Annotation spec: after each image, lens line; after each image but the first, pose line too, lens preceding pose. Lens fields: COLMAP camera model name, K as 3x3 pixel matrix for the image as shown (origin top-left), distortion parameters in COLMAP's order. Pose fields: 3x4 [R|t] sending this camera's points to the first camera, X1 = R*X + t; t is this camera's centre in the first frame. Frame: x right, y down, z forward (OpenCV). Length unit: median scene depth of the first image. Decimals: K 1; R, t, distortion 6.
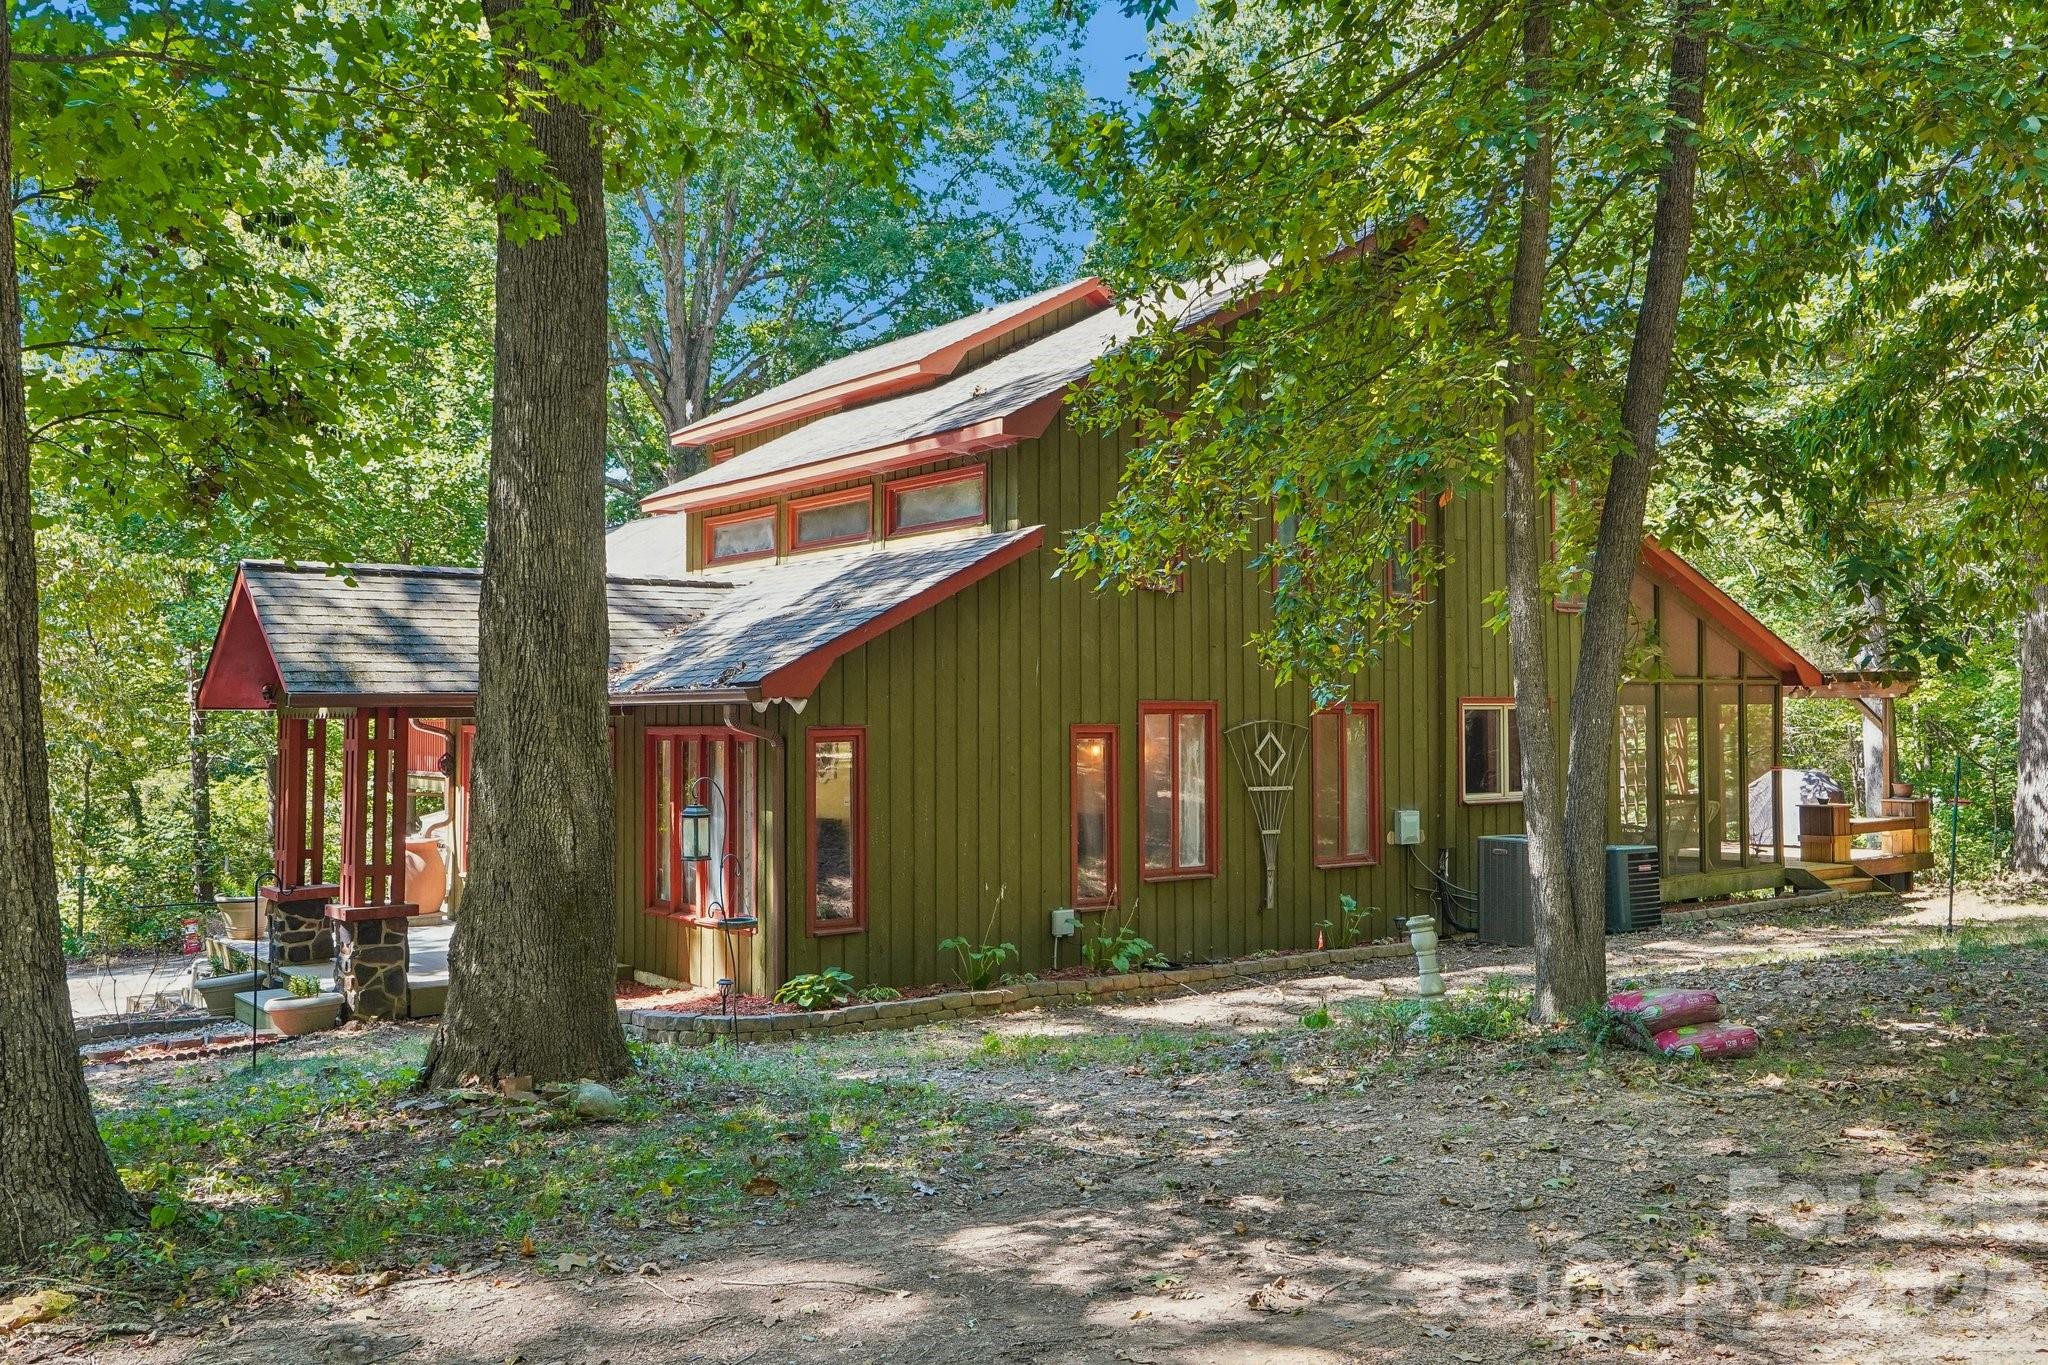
lens RADIAL K [[1789.2, 0, 1024.0], [0, 1789.2, 682.5], [0, 0, 1]] dist [0.024051, -0.009204]
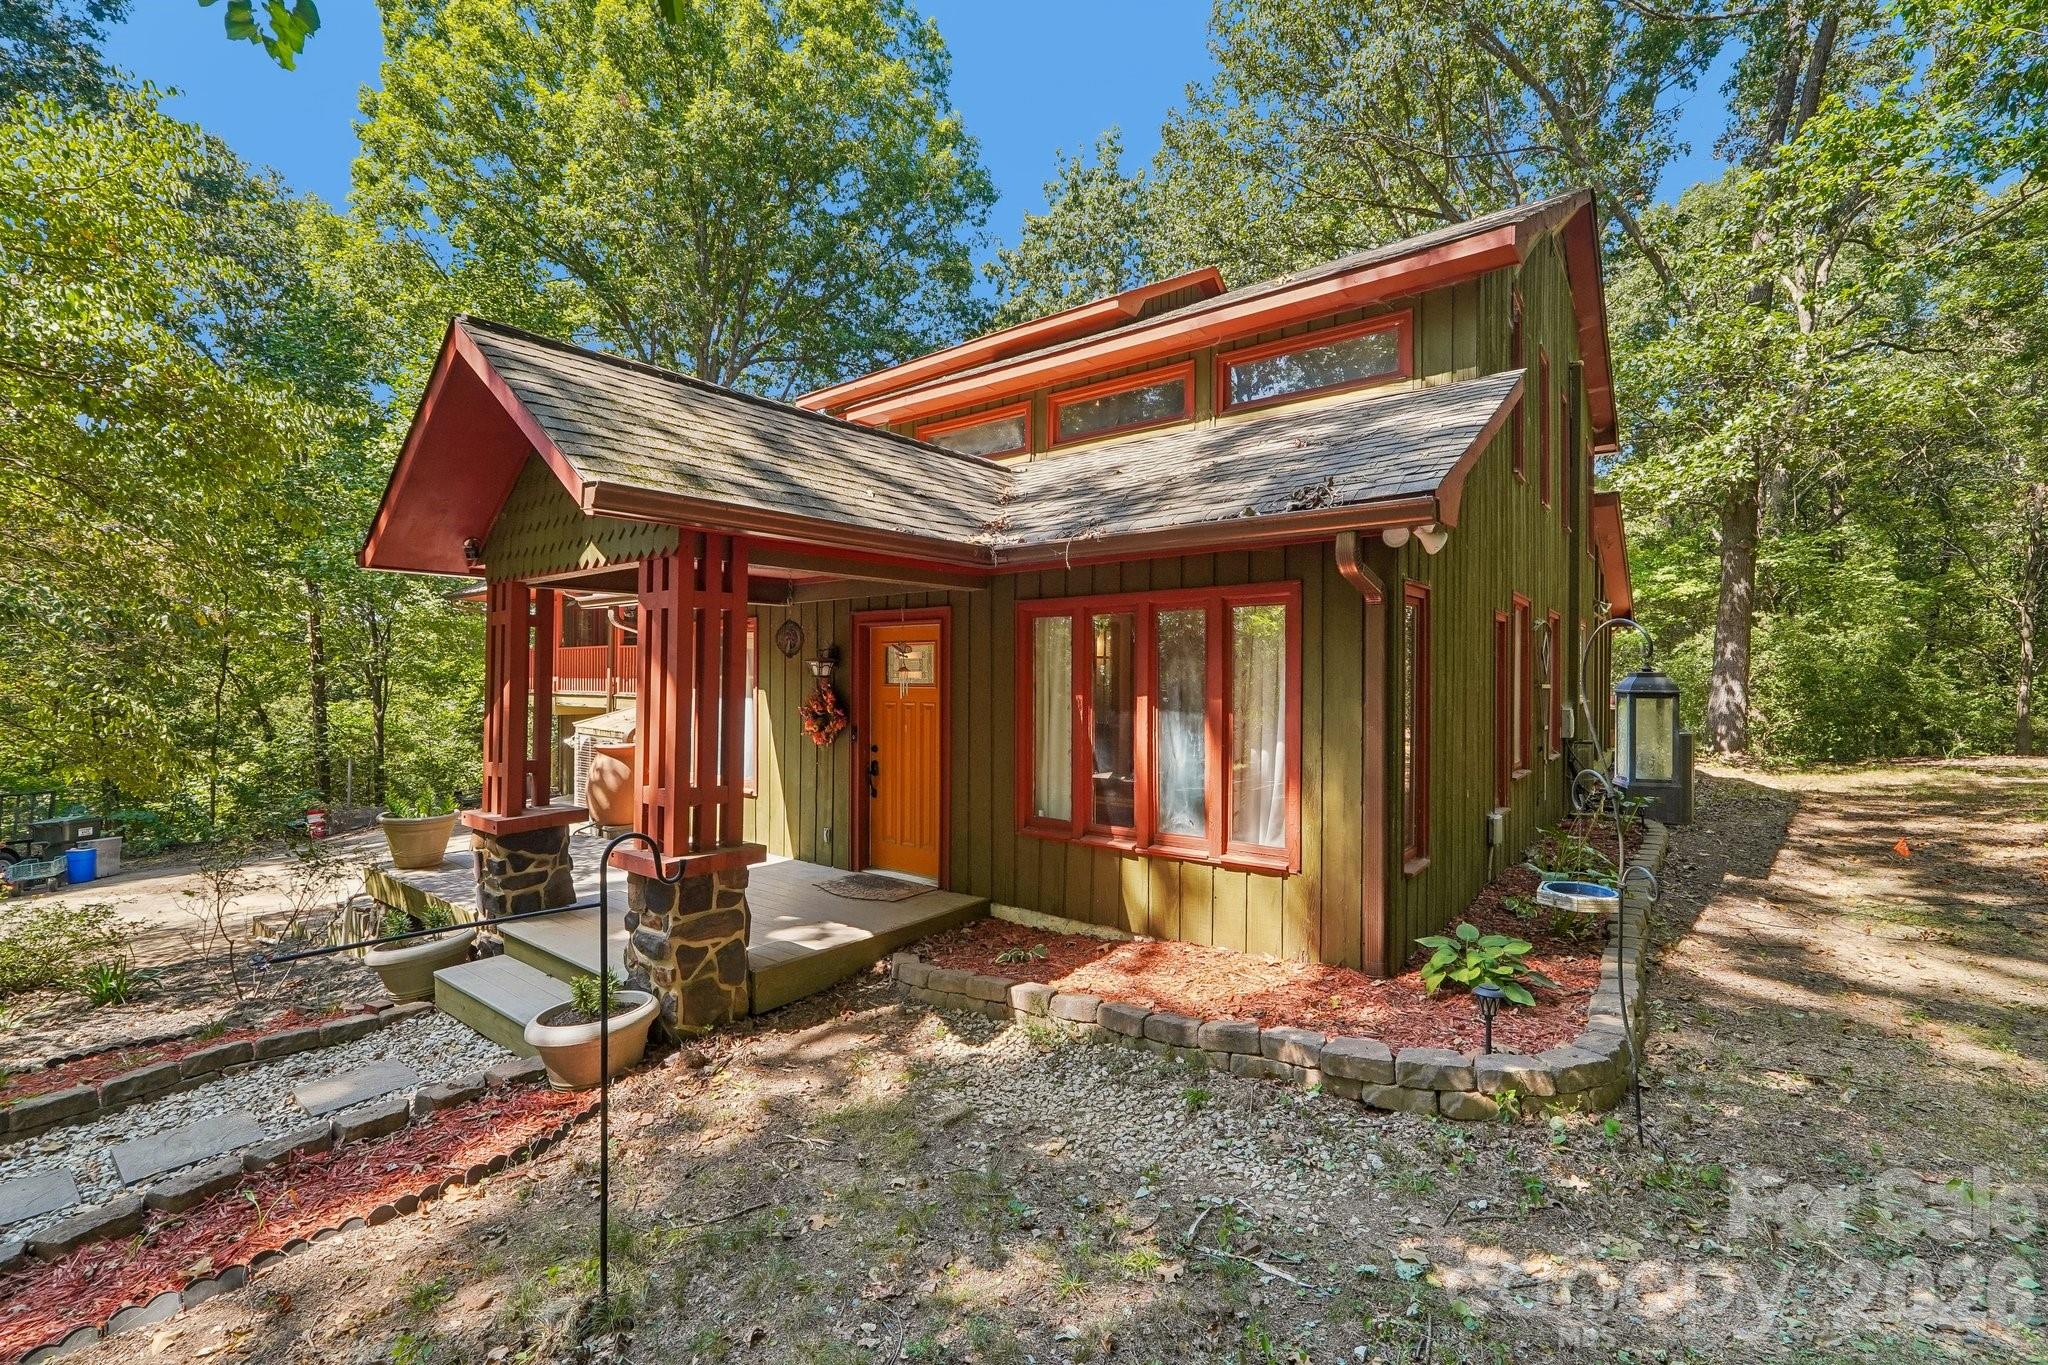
lens RADIAL K [[865.6, 0, 1024.0], [0, 865.6, 682.5], [0, 0, 1]] dist [-0.001997, -0.000175]
pose [[0.965609, 0.002097, 0.259989, -0.297646], [-0.009043, 0.999633, 0.025524, 0.049426], [-0.259840, -0.026997, 0.965274, 0.604387]]
